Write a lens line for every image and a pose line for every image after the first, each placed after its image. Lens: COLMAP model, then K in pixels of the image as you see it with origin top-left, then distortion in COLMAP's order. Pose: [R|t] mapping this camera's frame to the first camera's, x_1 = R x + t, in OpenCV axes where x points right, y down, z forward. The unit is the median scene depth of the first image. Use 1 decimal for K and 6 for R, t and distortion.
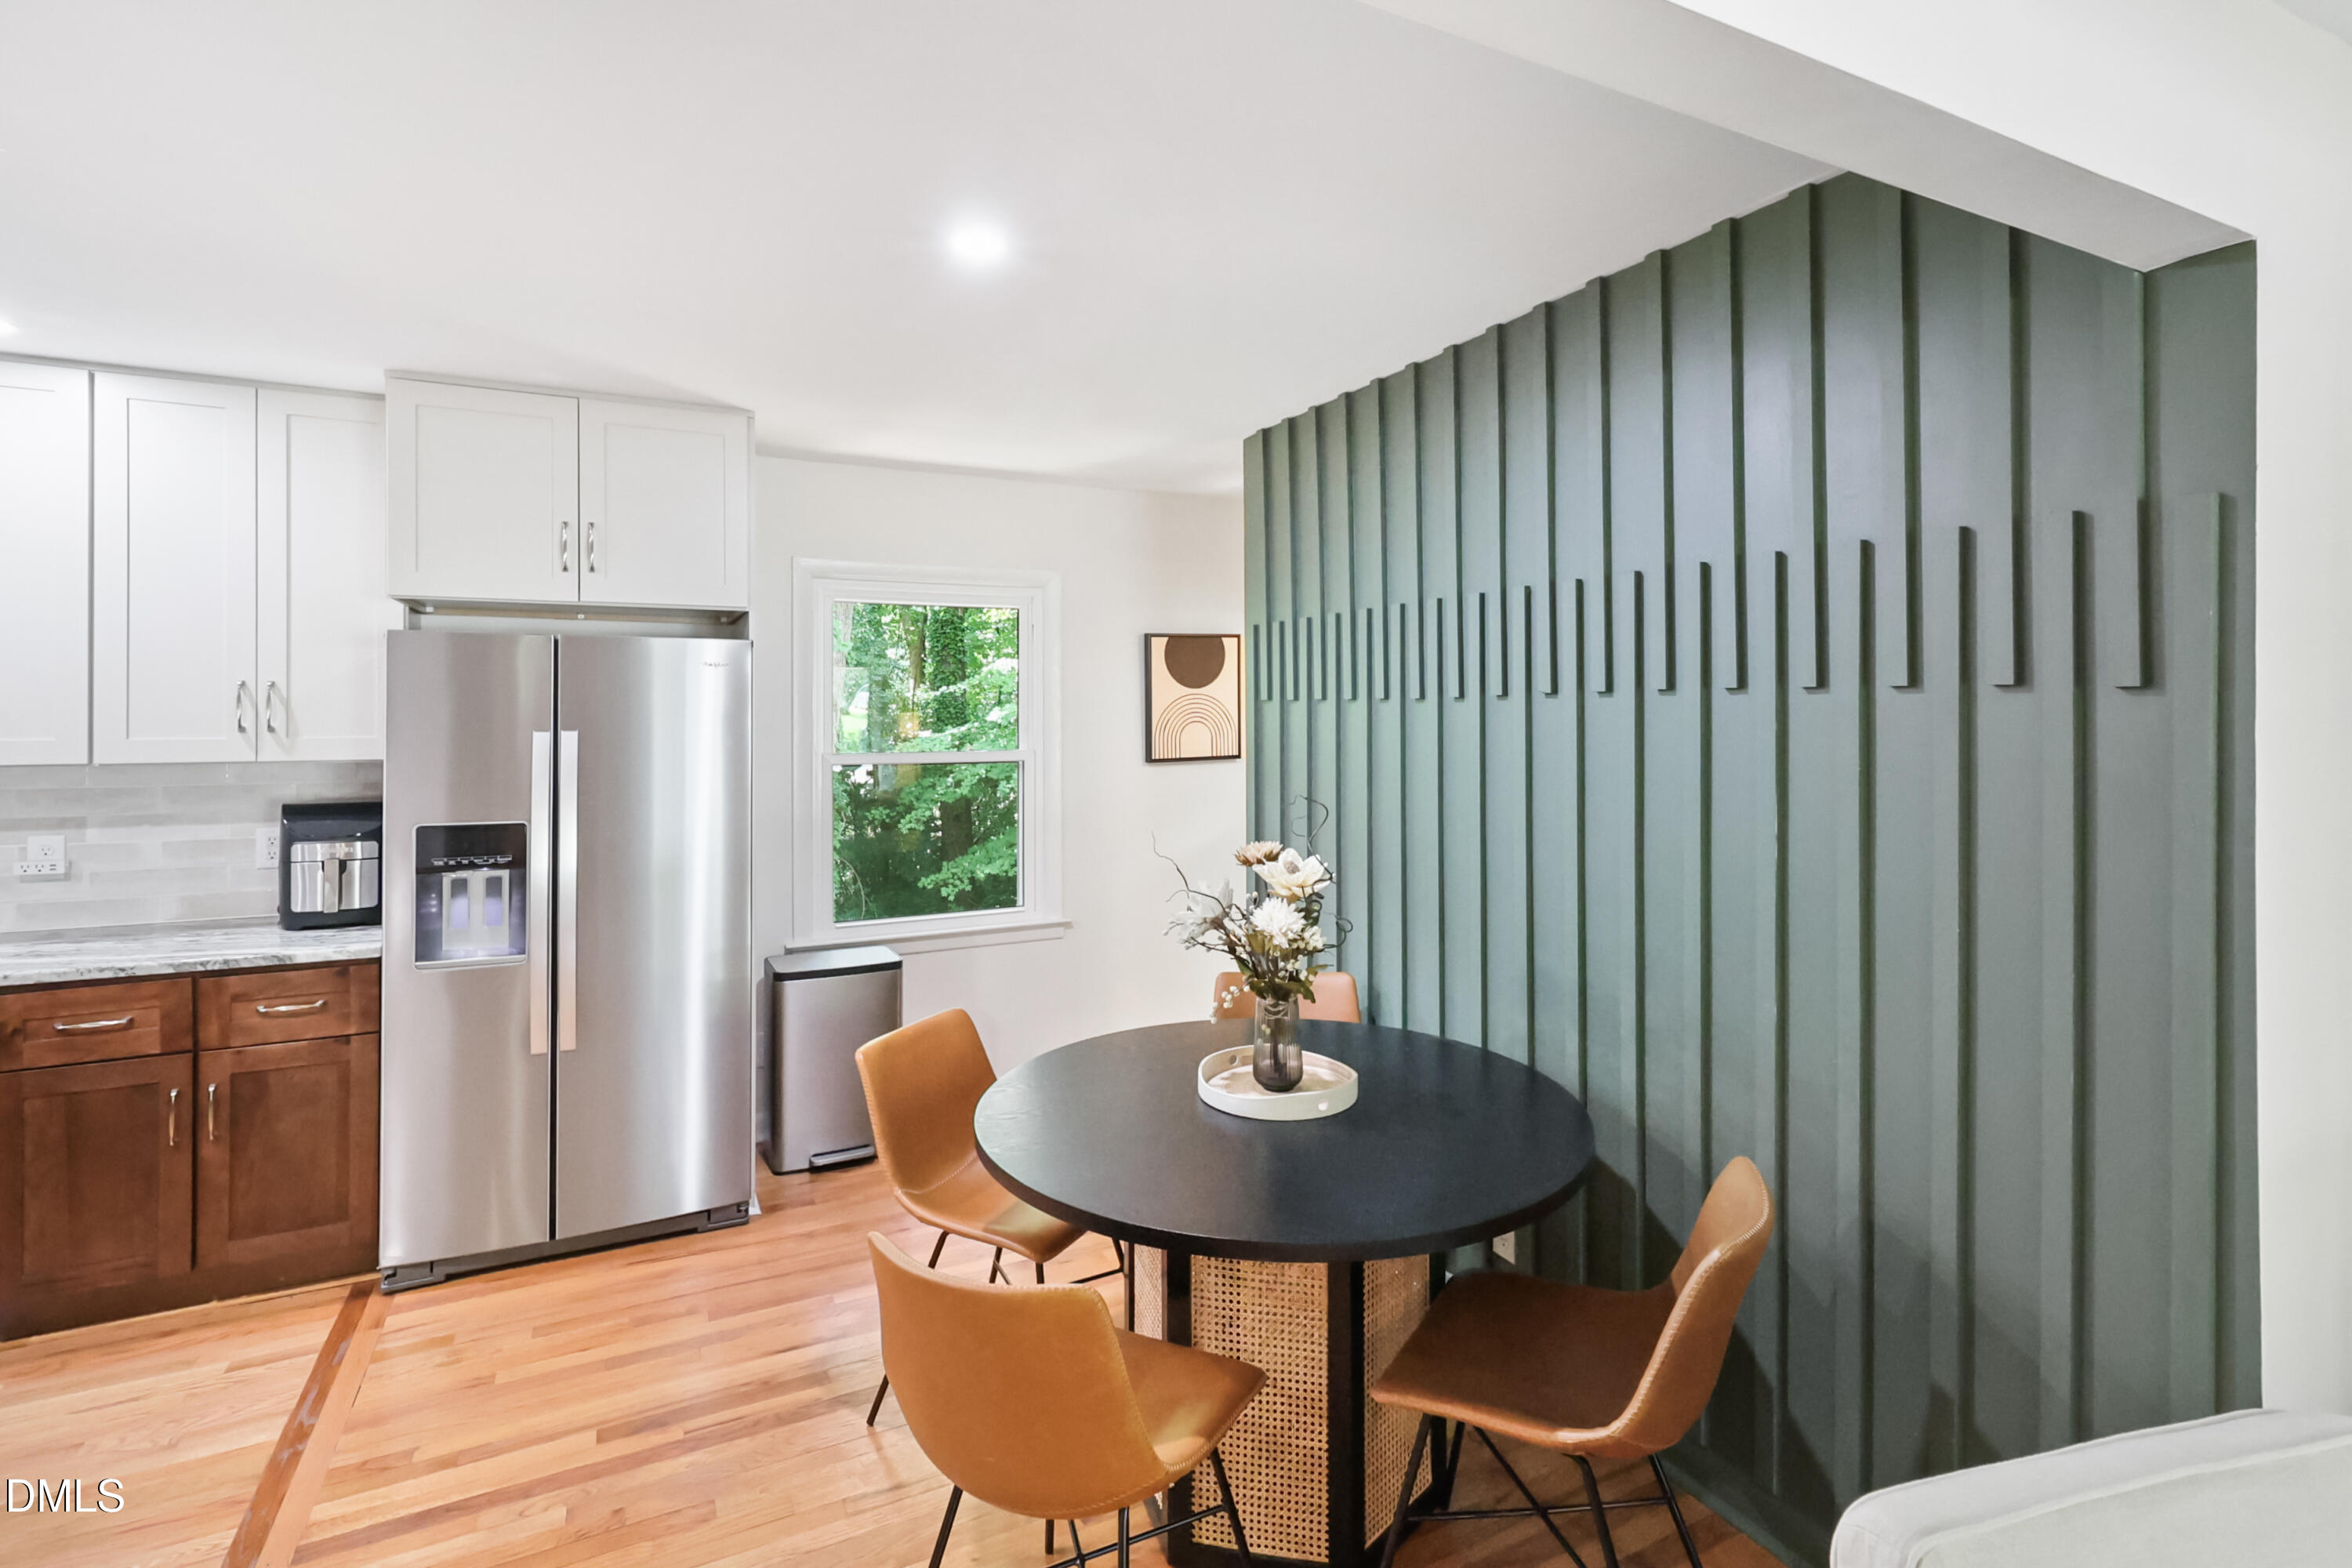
lens RADIAL K [[1119.2, 0, 1175.6], [0, 1119.2, 687.2], [0, 0, 1]] dist [0.000919, -0.000285]
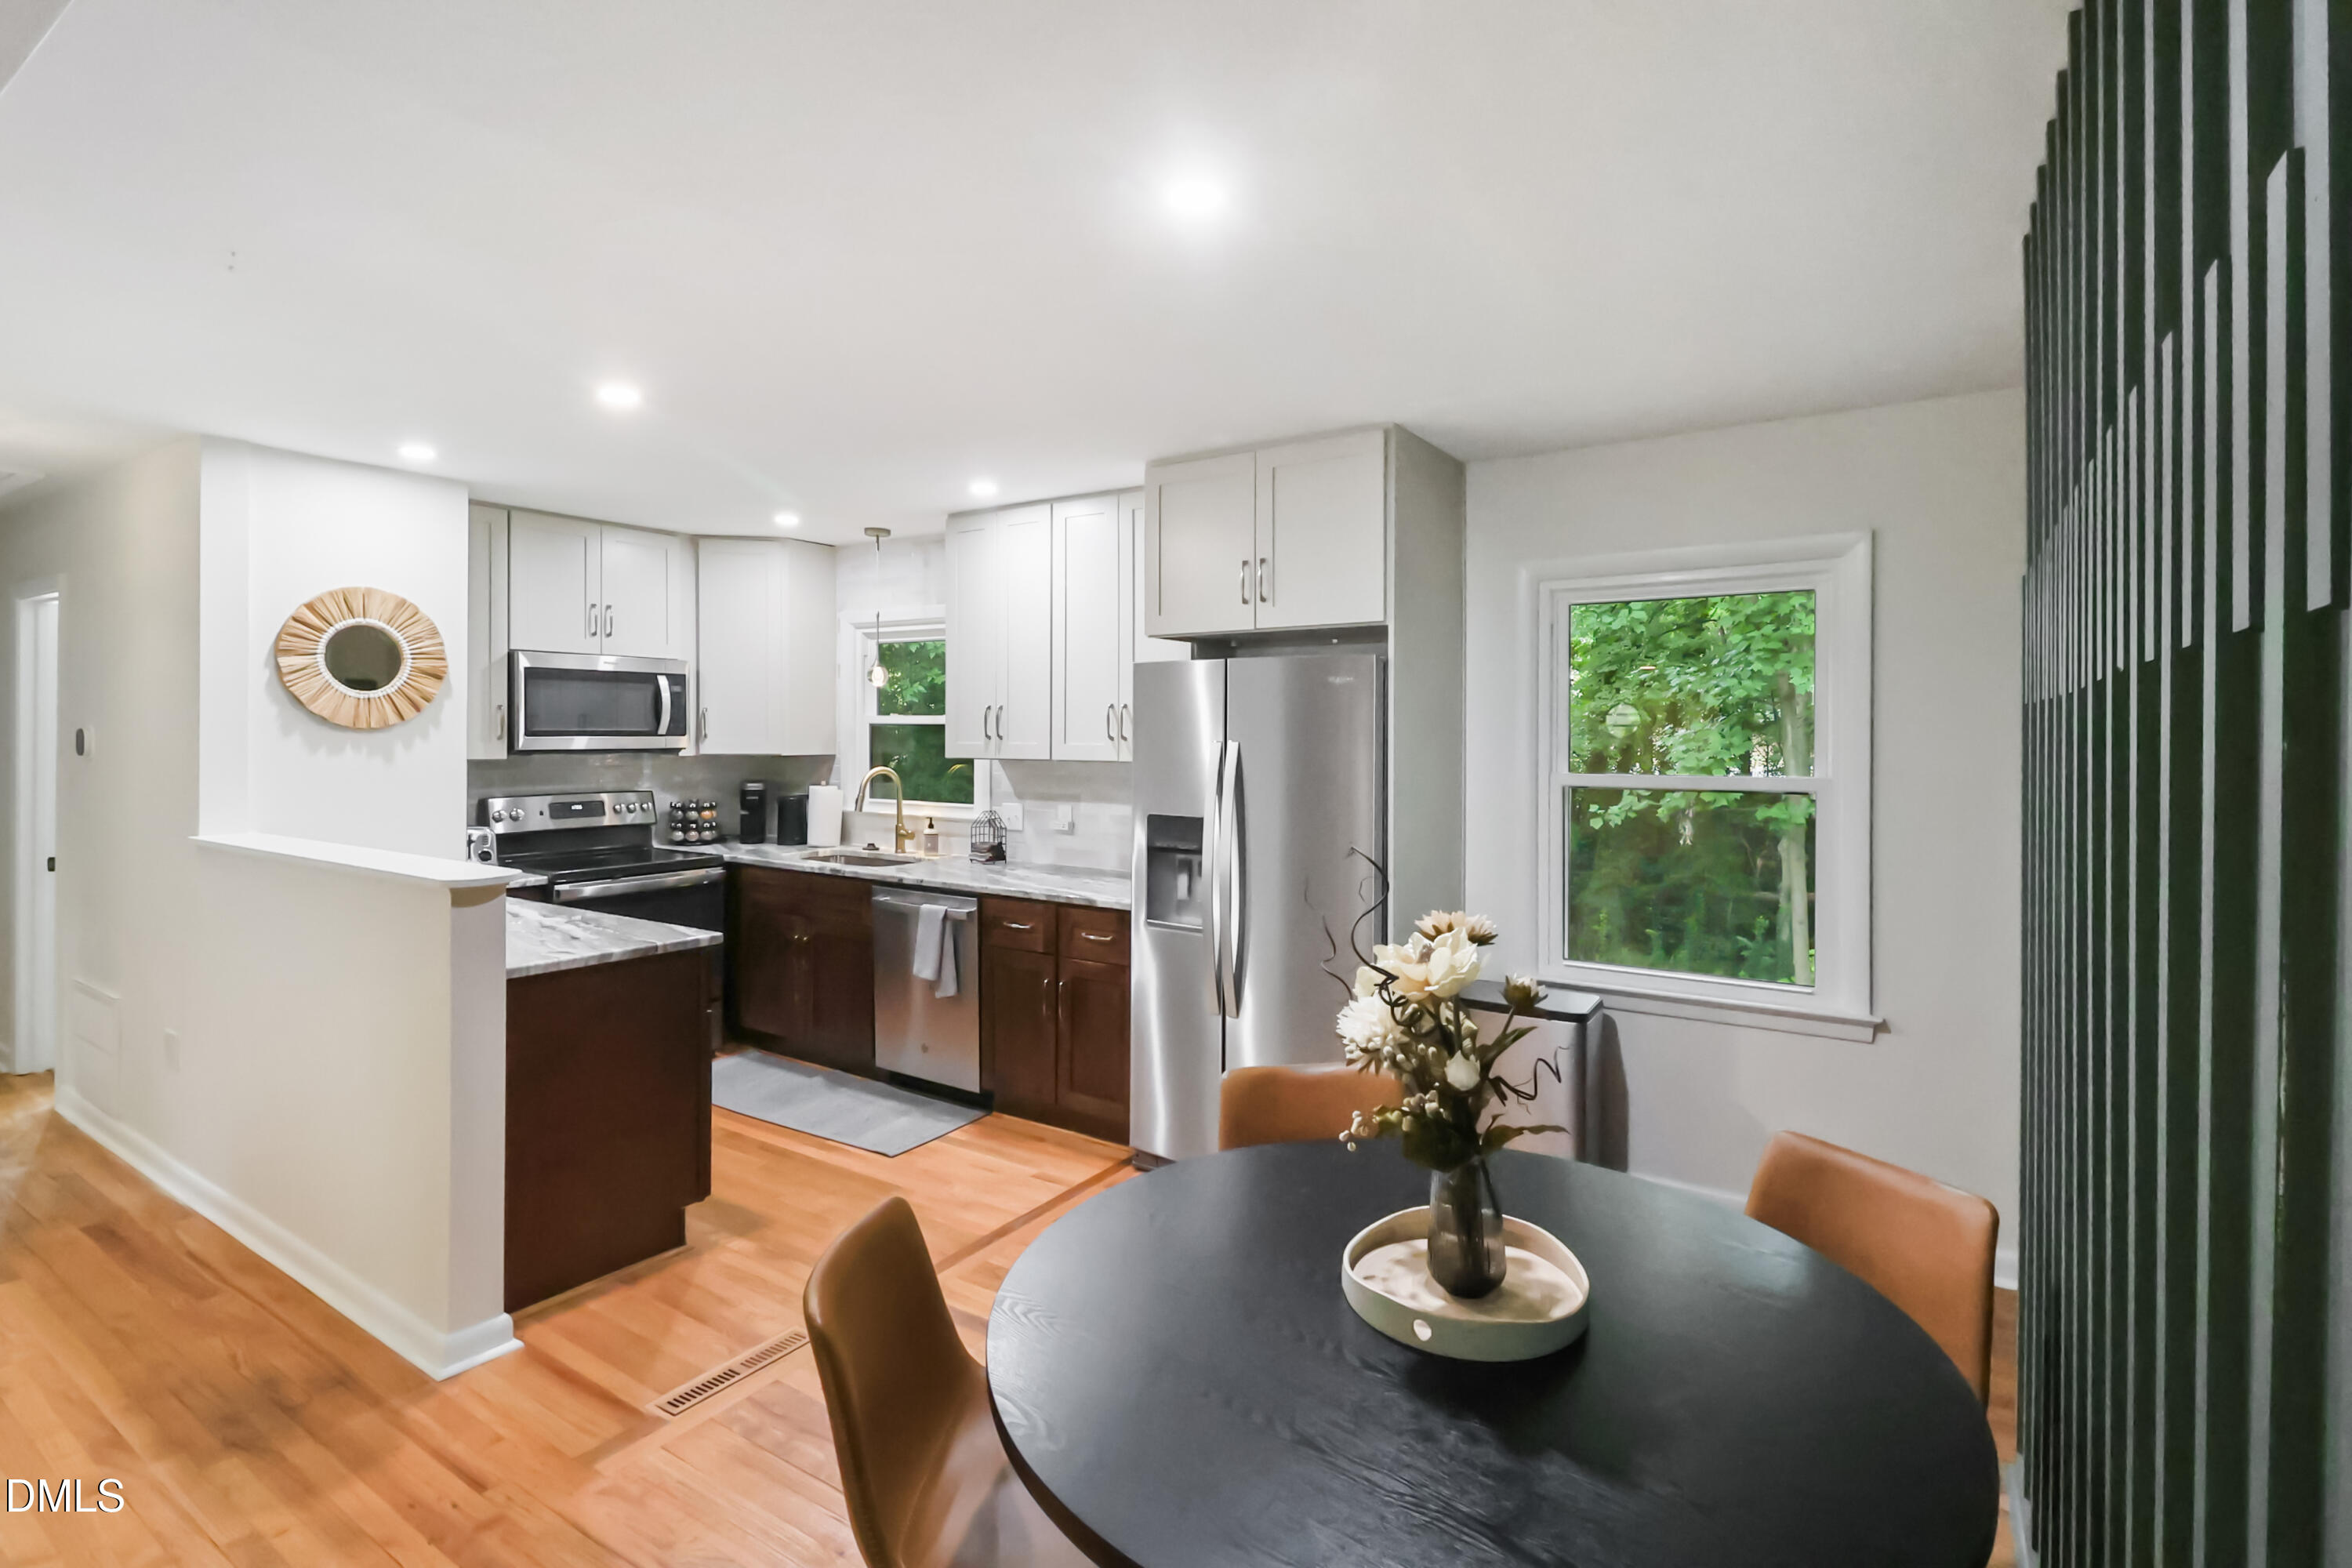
lens RADIAL K [[1103.0, 0, 1180.2], [0, 1103.0, 717.8], [0, 0, 1]] dist [0.001217, -0.012955]
pose [[0.492845, -0.005299, -0.870101, 0.440011], [0.020471, 0.999775, 0.005506, 0.006722], [0.869876, -0.020525, 0.492843, 0.407941]]
